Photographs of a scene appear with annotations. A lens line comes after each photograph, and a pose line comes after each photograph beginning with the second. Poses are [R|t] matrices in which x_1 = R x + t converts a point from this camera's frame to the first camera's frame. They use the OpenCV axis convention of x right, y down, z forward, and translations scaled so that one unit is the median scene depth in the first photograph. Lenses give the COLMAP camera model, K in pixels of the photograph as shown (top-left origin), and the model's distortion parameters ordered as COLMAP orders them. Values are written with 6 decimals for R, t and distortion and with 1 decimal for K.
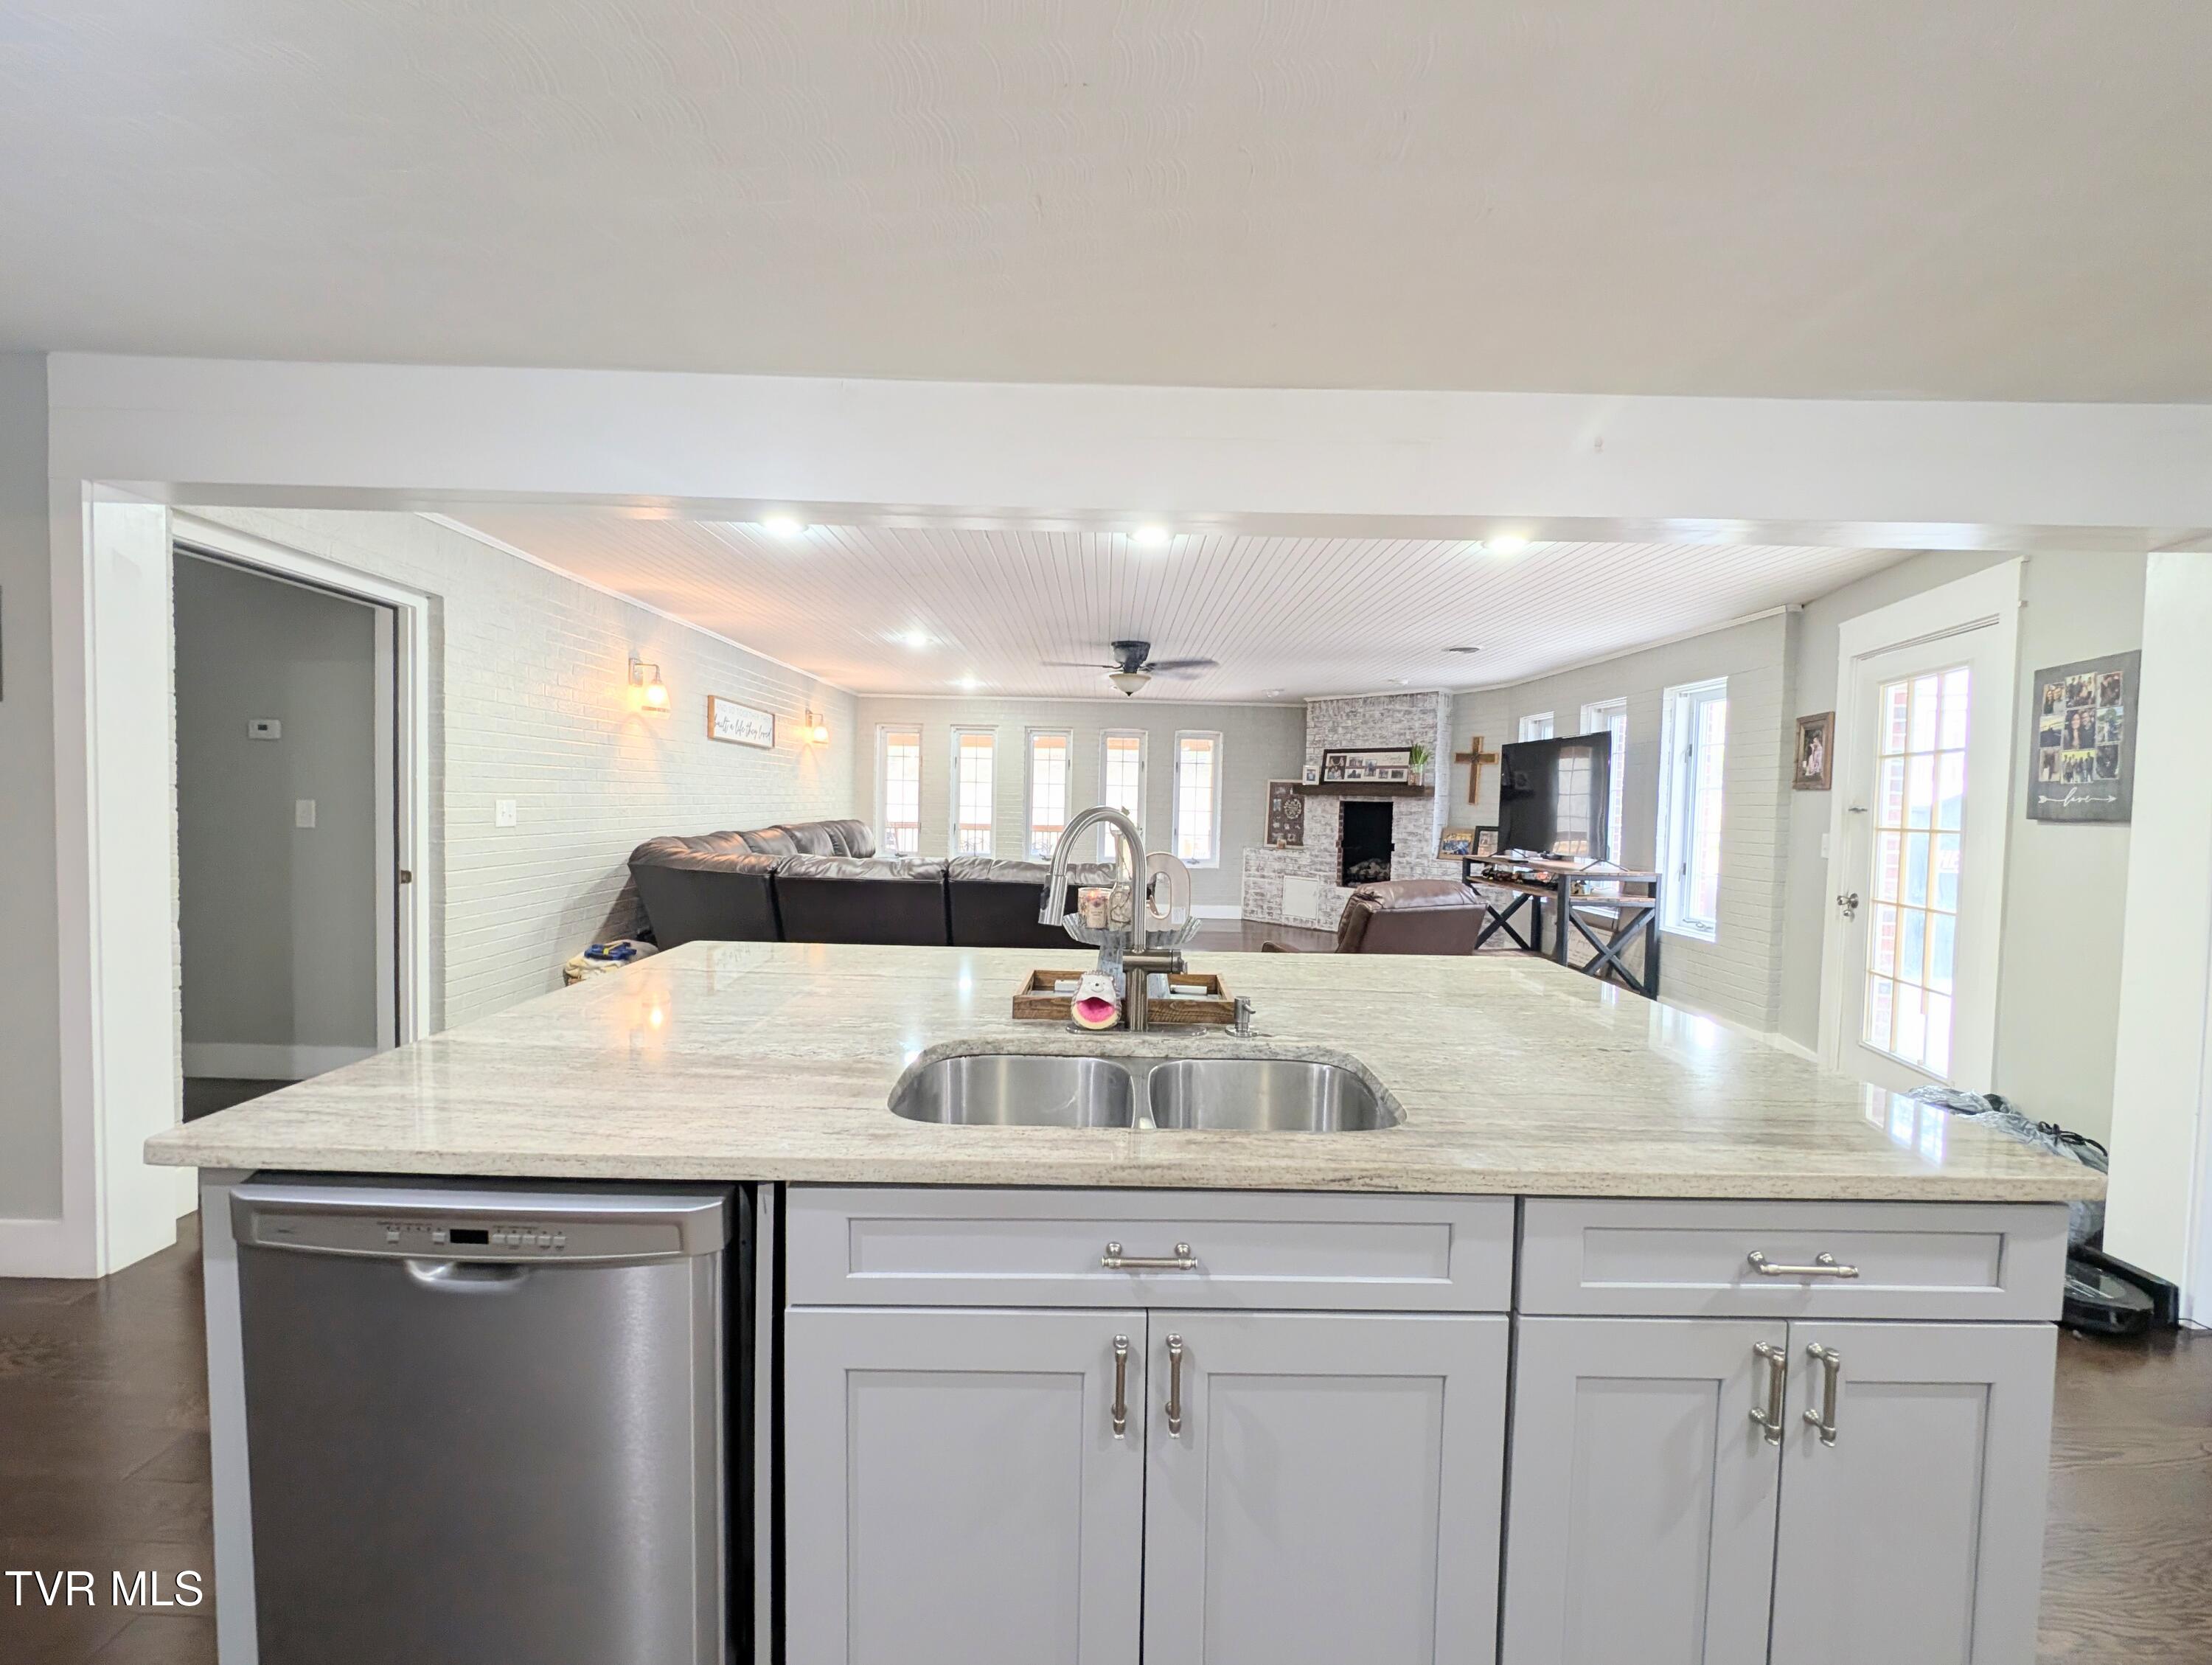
lens RADIAL K [[835.8, 0, 1115.5], [0, 835.8, 831.7], [0, 0, 1]] dist [-0.008377, -0.000805]
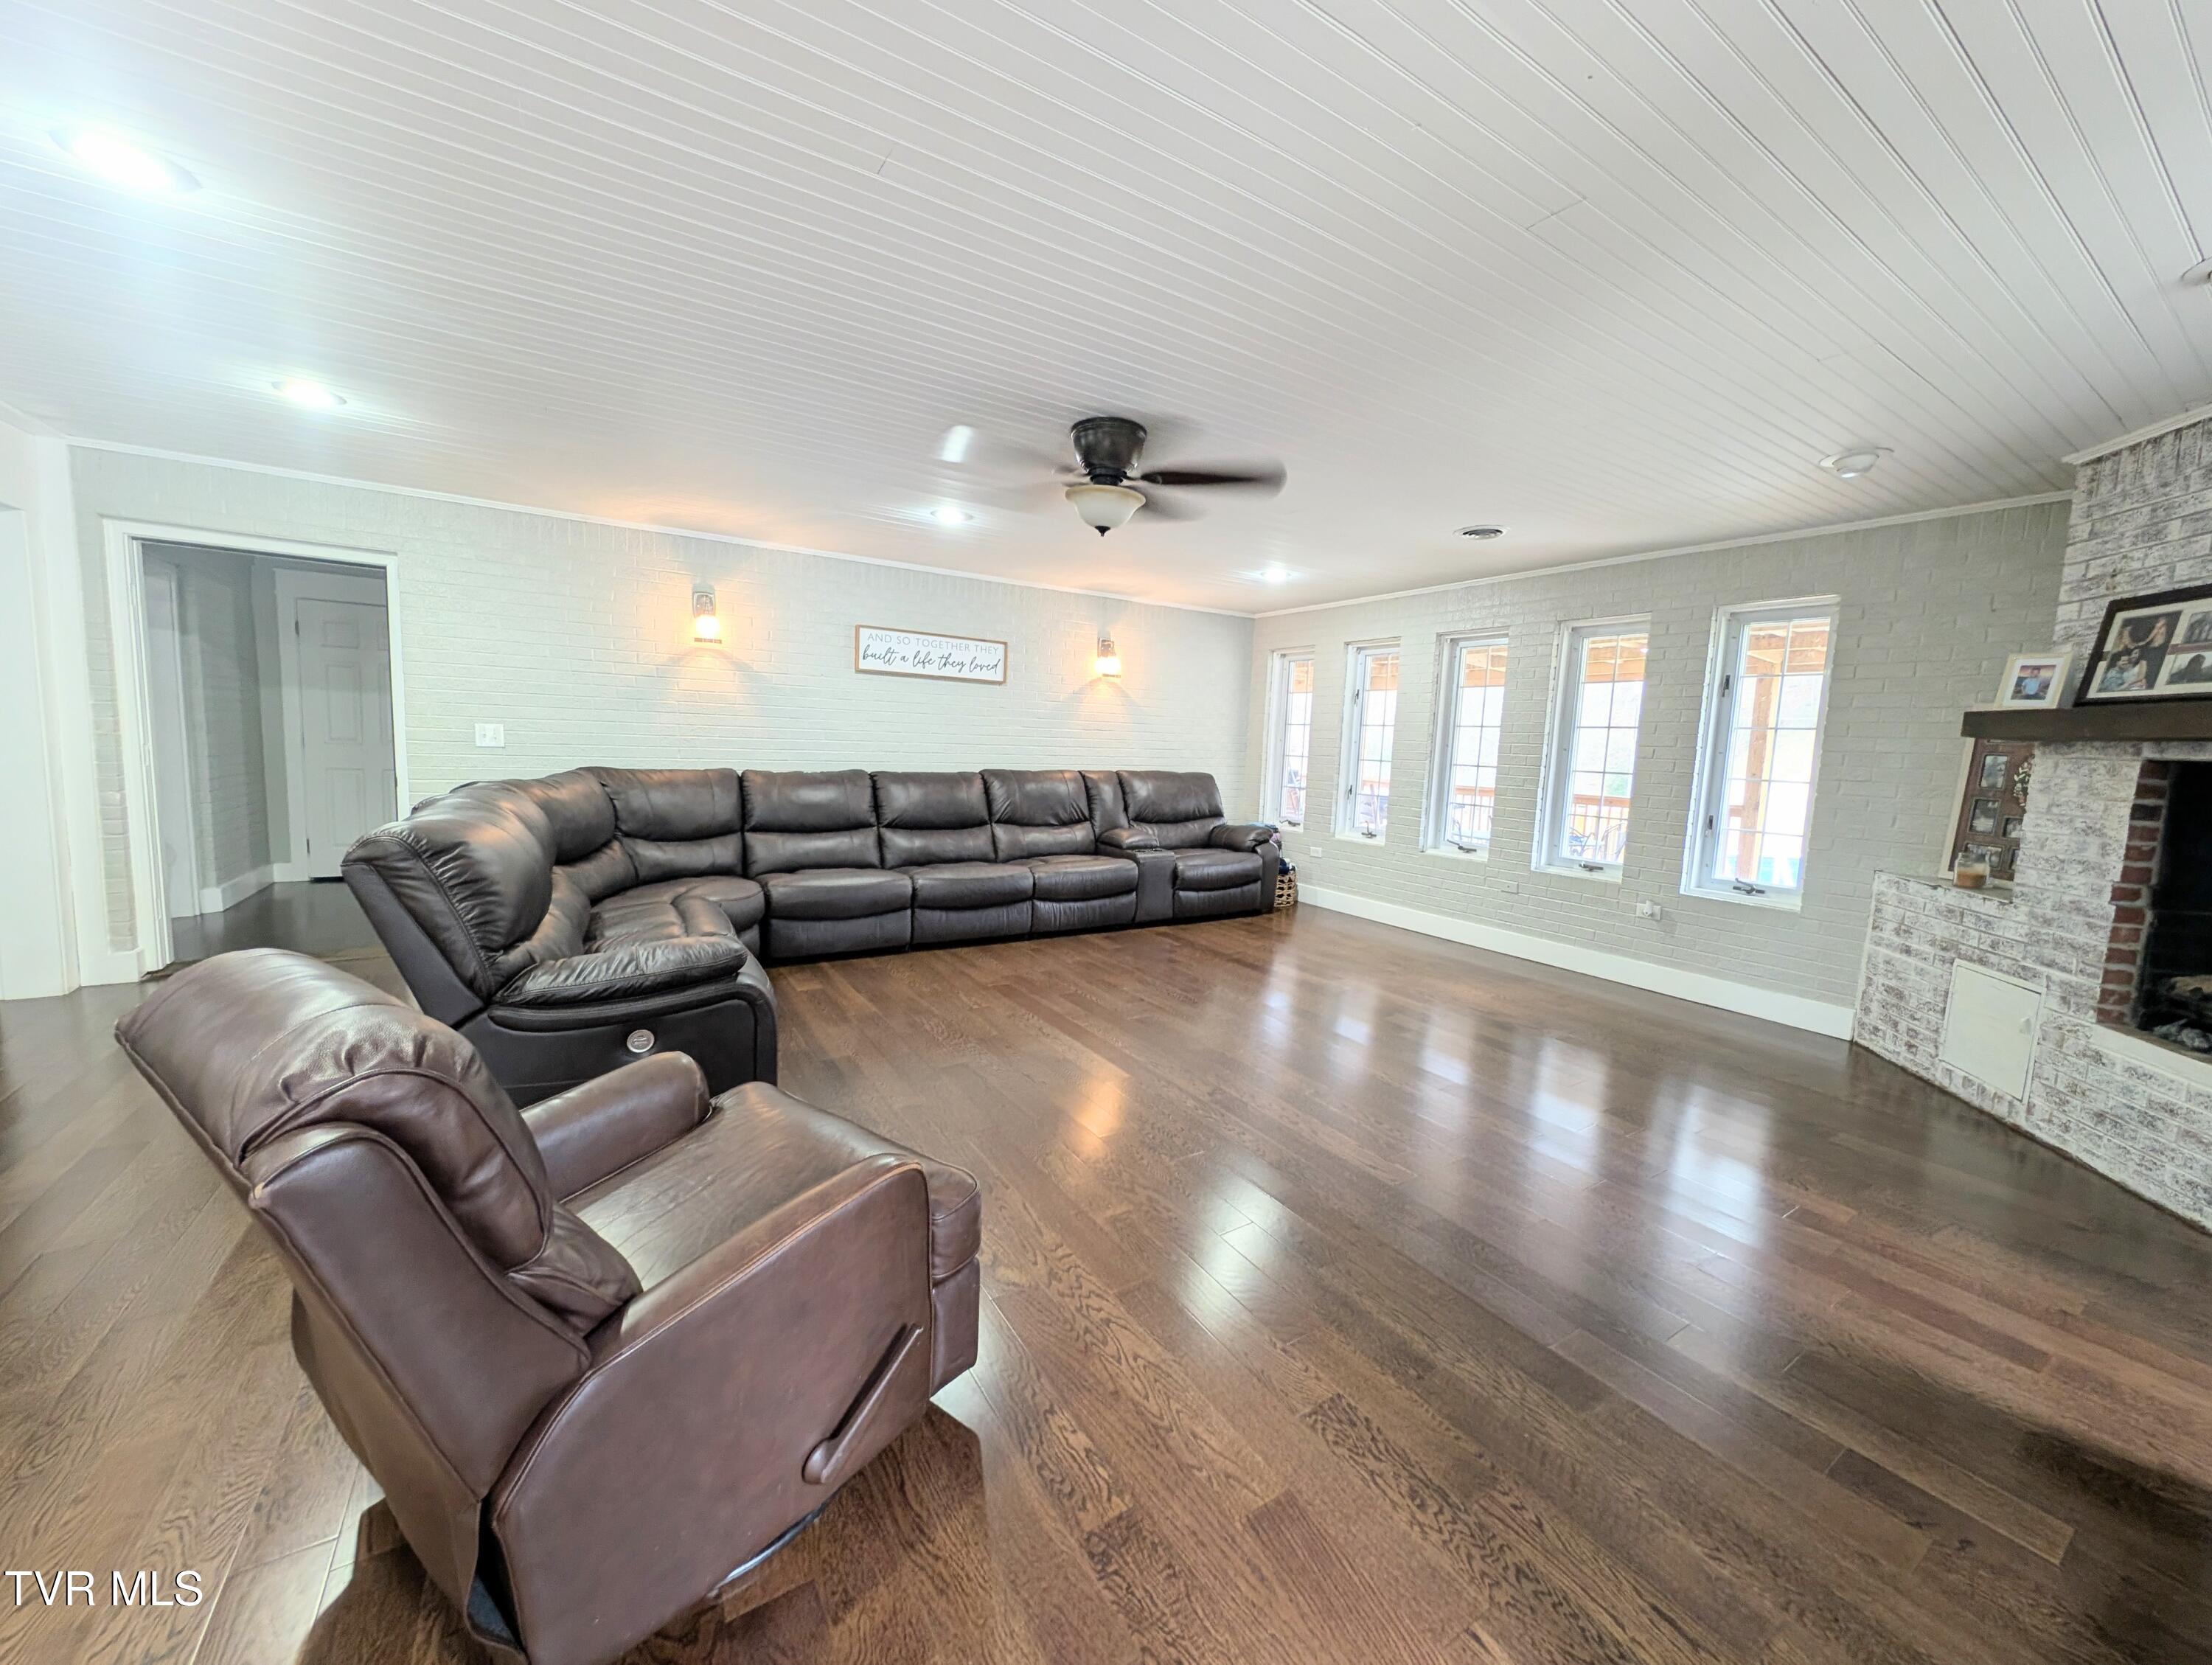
lens RADIAL K [[835.8, 0, 1103.9], [0, 835.8, 833.1], [0, 0, 1]] dist [-0.008377, -0.000805]
pose [[0.521766, 0.091445, -0.848173, 0.324480], [-0.057550, 0.995746, 0.071953, -0.008759], [0.851145, 0.011270, 0.524809, 0.496297]]
